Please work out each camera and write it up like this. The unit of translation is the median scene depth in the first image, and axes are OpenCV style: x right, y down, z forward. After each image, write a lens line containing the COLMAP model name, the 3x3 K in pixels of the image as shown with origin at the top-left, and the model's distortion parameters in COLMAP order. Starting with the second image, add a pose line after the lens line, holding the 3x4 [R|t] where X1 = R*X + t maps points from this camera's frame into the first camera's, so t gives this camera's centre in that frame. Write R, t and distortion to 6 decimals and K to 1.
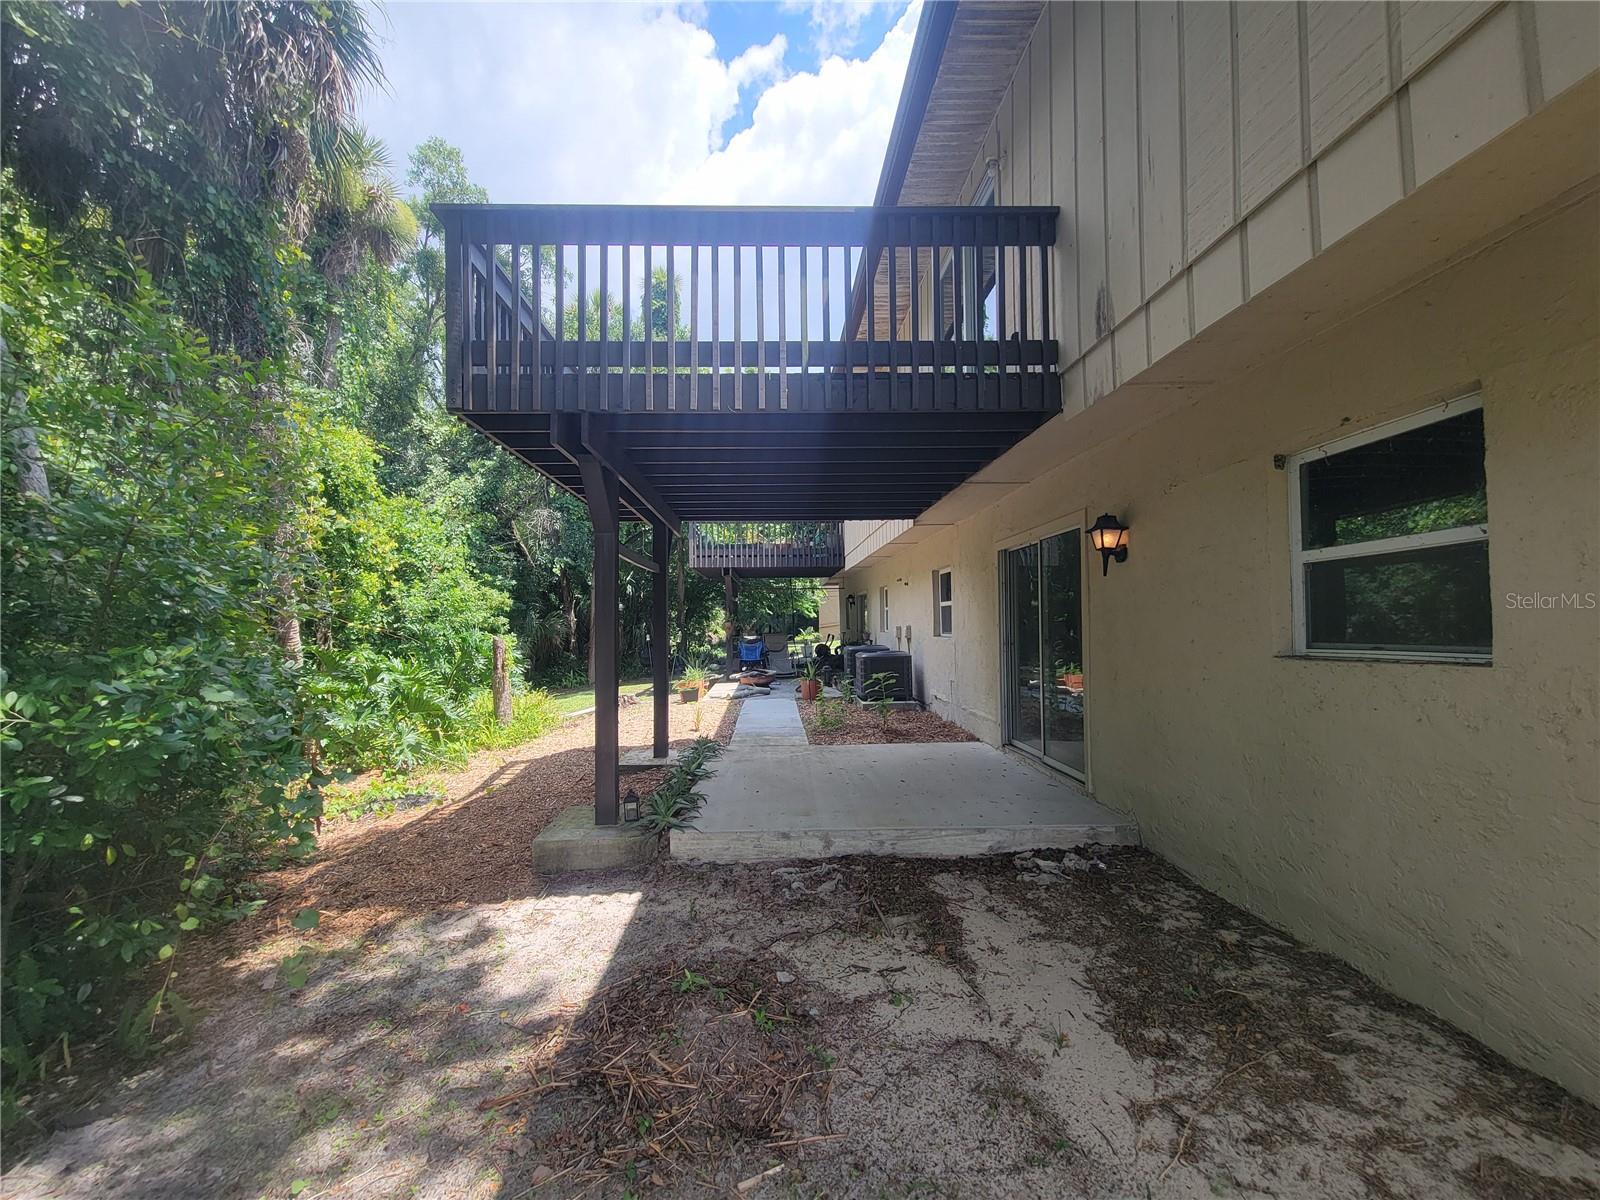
lens RADIAL K [[643.2, 0, 778.2], [0, 643.2, 614.1], [0, 0, 1]] dist [-0.000522, 0.001639]
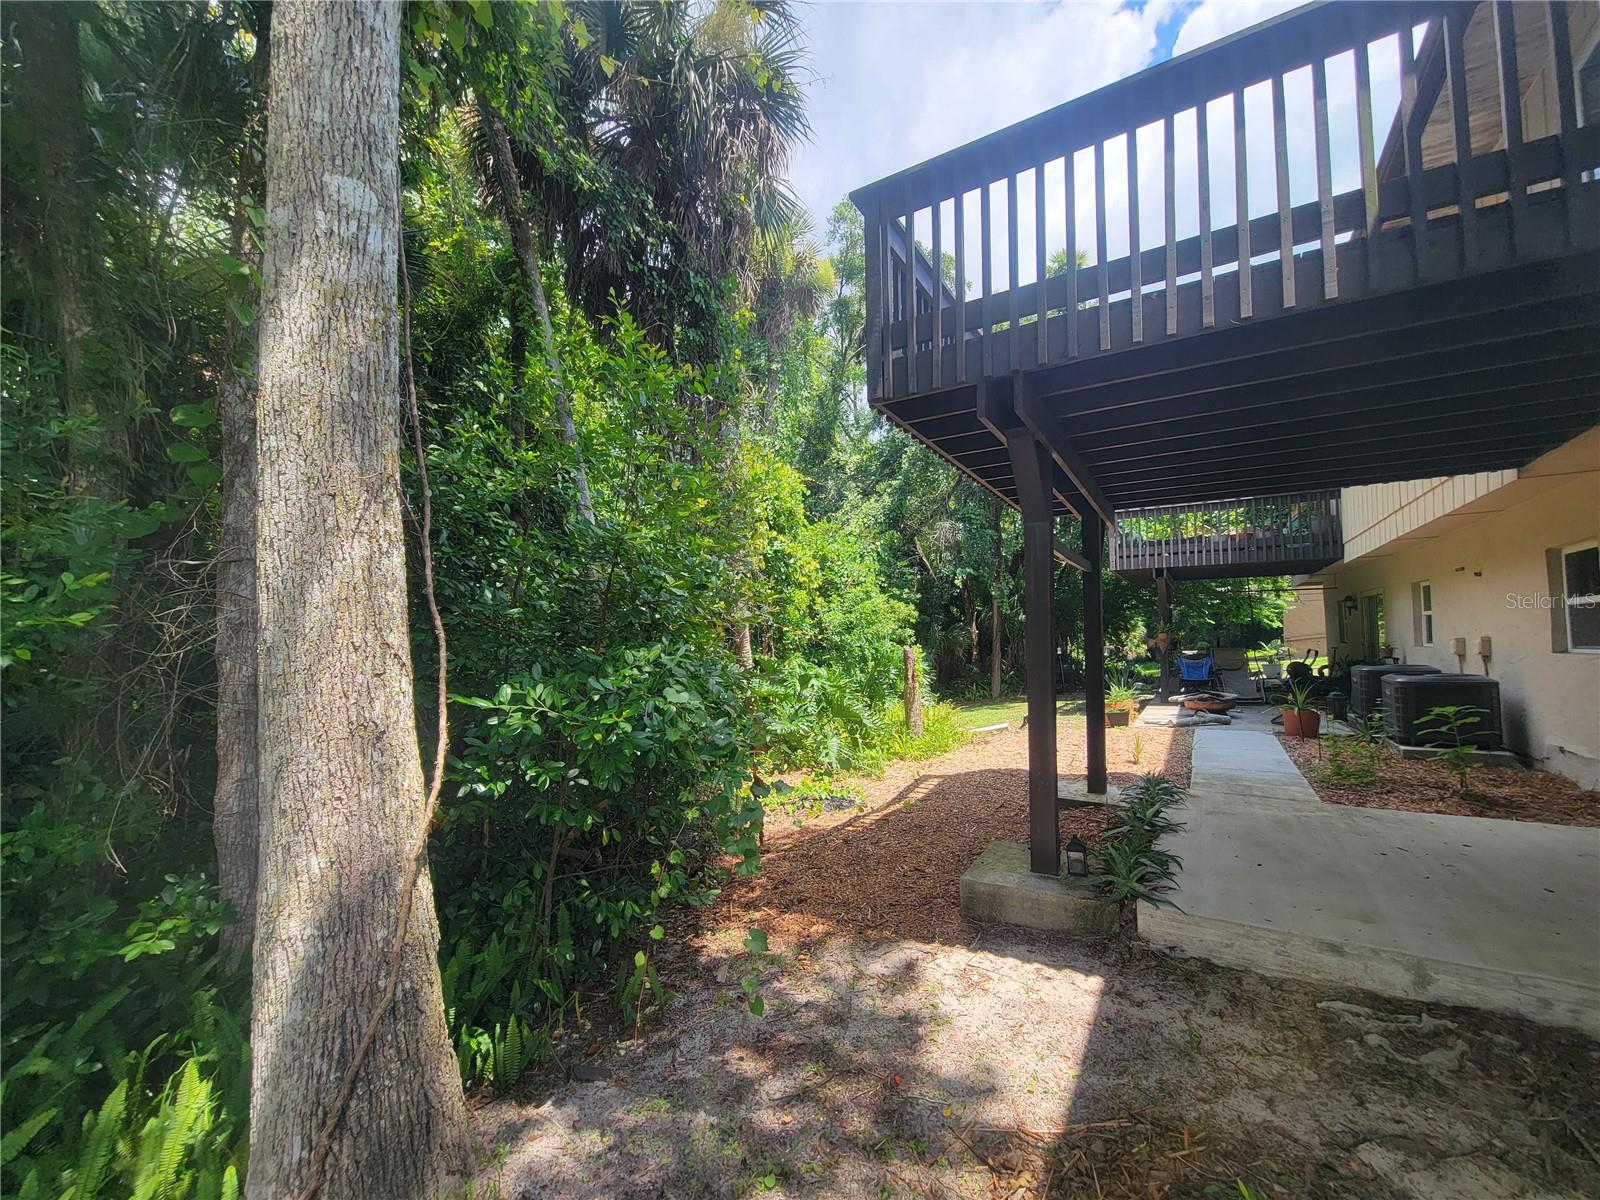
lens RADIAL K [[643.2, 0, 802.5], [0, 643.2, 603.7], [0, 0, 1]] dist [-0.000522, 0.001639]
pose [[0.846219, -0.026433, -0.532179, -0.081922], [0.006773, 0.999222, -0.038861, 0.011088], [0.532792, 0.029280, 0.845740, 0.125325]]
